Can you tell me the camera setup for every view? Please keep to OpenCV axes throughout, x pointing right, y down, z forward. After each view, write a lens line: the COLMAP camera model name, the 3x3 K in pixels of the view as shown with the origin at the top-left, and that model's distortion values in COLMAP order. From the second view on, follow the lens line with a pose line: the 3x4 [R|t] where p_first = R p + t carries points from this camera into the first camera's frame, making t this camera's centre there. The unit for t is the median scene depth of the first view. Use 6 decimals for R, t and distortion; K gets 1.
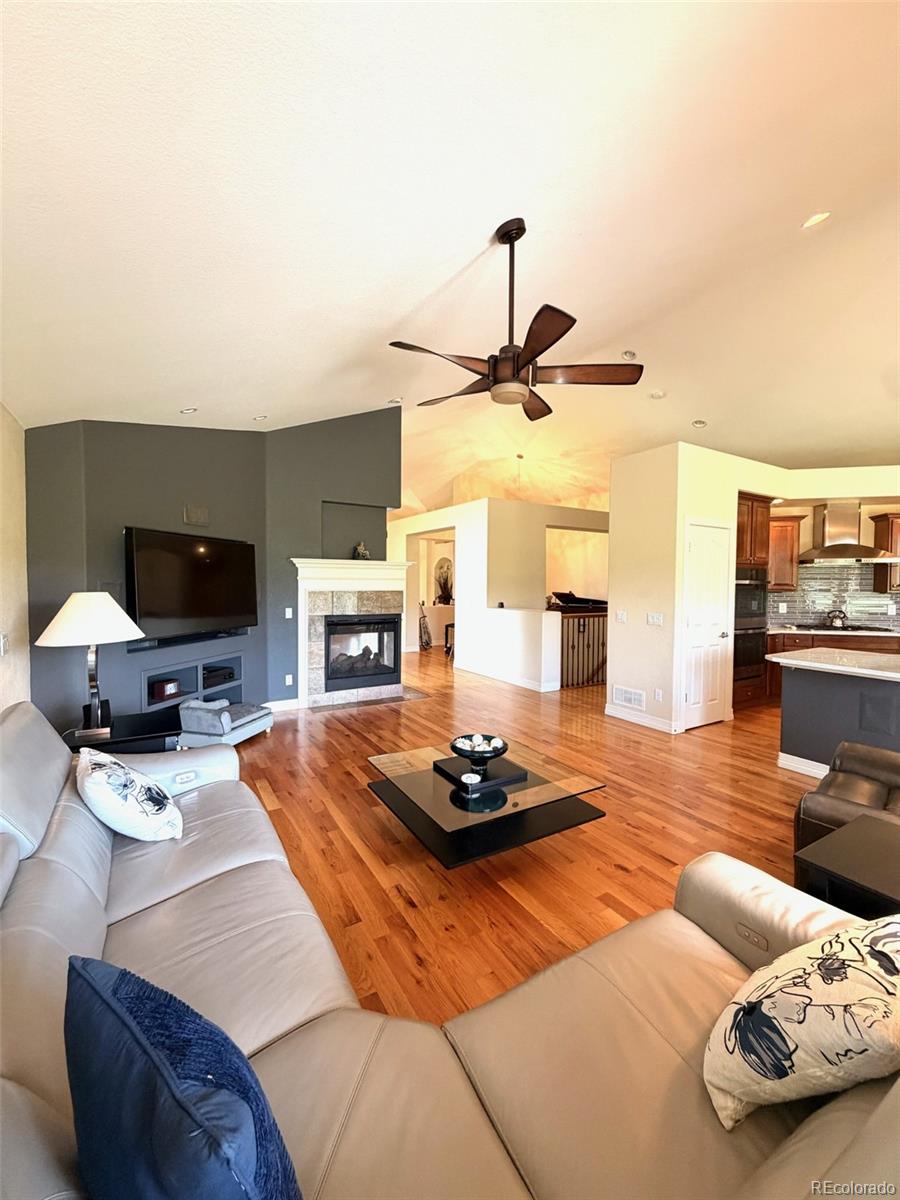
lens RADIAL K [[480.1, 0, 448.8], [0, 480.1, 601.8], [0, 0, 1]] dist [0.000938, 0.000884]
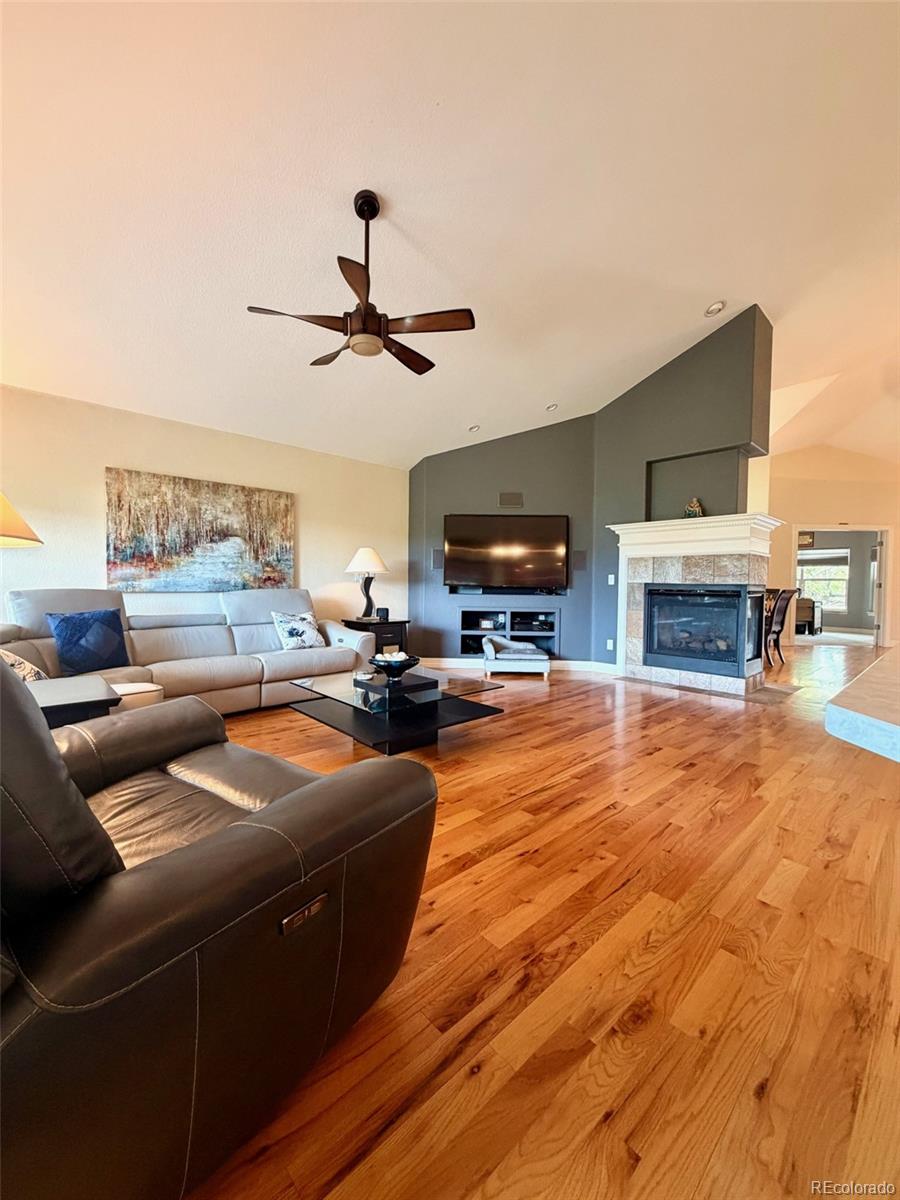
lens RADIAL K [[480.1, 0, 453.4], [0, 480.1, 595.4], [0, 0, 1]] dist [0.000938, 0.000884]
pose [[0.212925, 0.020891, -0.976845, 0.598124], [-0.051959, 0.998599, 0.010030, 0.064272], [0.975686, 0.048620, 0.213713, 0.444907]]
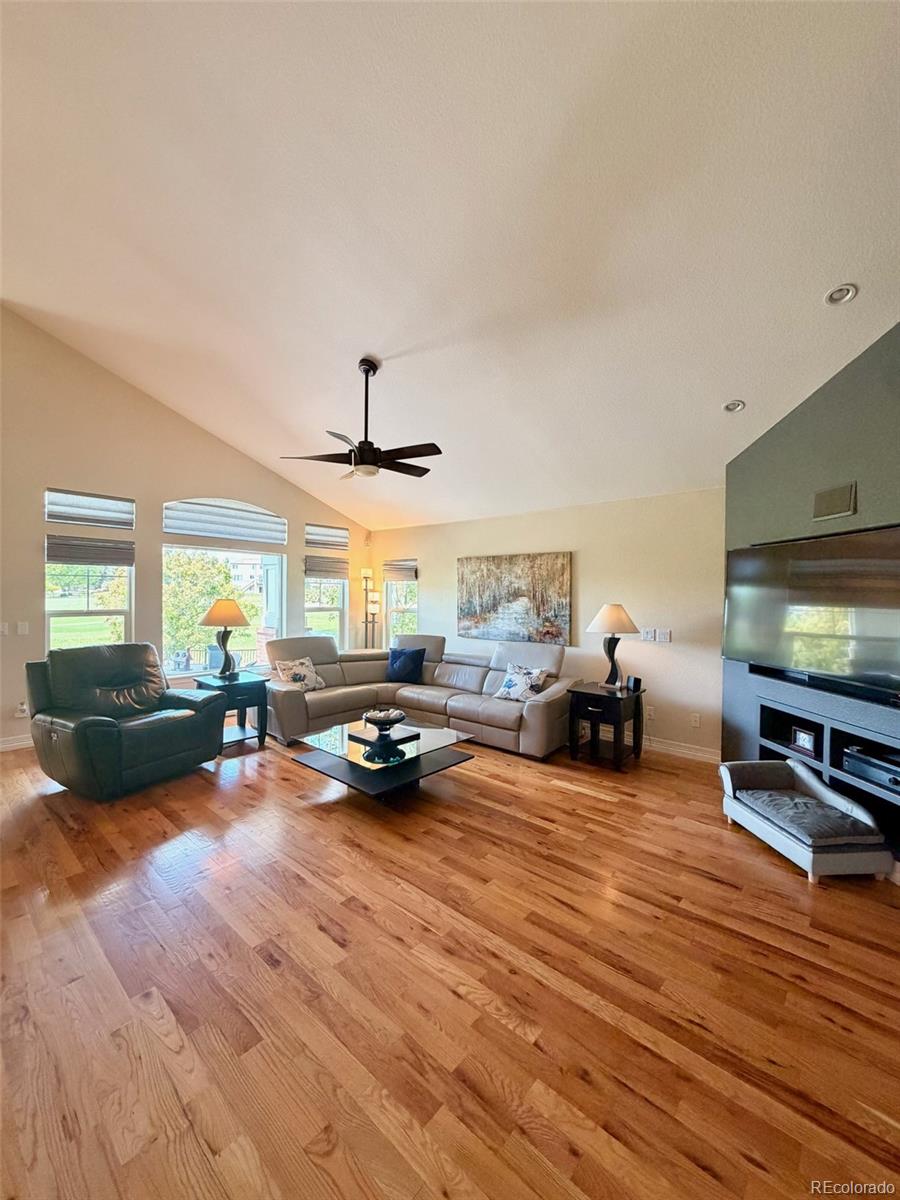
lens RADIAL K [[480.1, 0, 448.9], [0, 480.1, 596.6], [0, 0, 1]] dist [0.000938, 0.000884]
pose [[-0.953091, -0.012406, -0.302431, 0.150305], [-0.027120, 0.998641, 0.044501, -0.050874], [0.301468, 0.050615, -0.952132, 1.163833]]
